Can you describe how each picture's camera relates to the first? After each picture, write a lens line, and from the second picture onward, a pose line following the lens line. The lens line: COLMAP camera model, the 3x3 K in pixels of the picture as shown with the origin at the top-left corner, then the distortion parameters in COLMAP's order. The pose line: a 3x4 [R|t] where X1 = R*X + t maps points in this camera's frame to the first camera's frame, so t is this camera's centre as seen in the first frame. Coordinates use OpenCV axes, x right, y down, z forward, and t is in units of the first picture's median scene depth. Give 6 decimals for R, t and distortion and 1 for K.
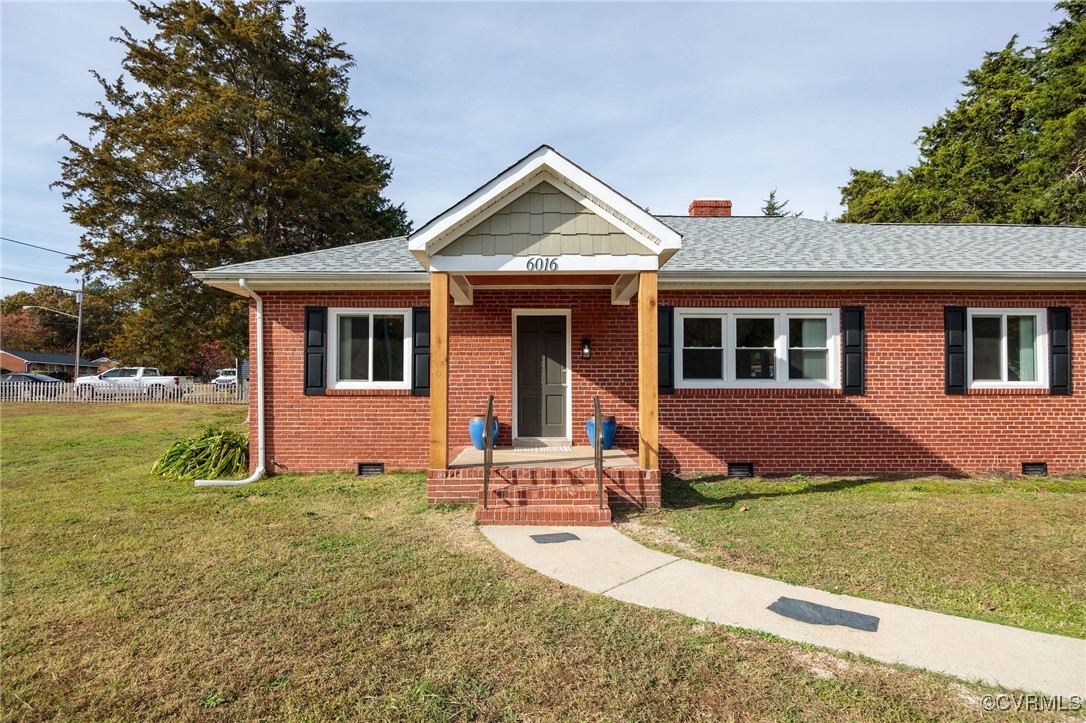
lens RADIAL K [[586.5, 0, 543.0], [0, 586.5, 361.5], [0, 0, 1]] dist [-0.002519, -0.000536]
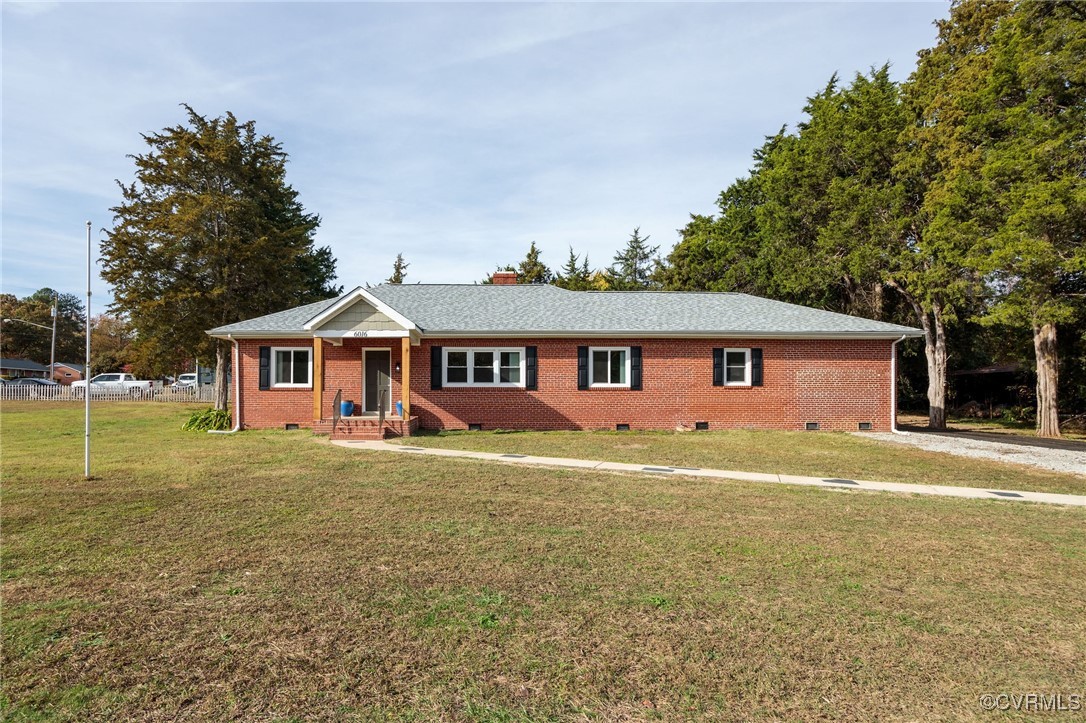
lens RADIAL K [[759.4, 0, 543.0], [0, 759.4, 361.5], [0, 0, 1]] dist [-0.002518, -0.001583]
pose [[0.999980, -0.000232, -0.006326, 0.580224], [0.000237, 1.000000, 0.000888, -0.043652], [0.006326, -0.000889, 0.999980, -1.589395]]
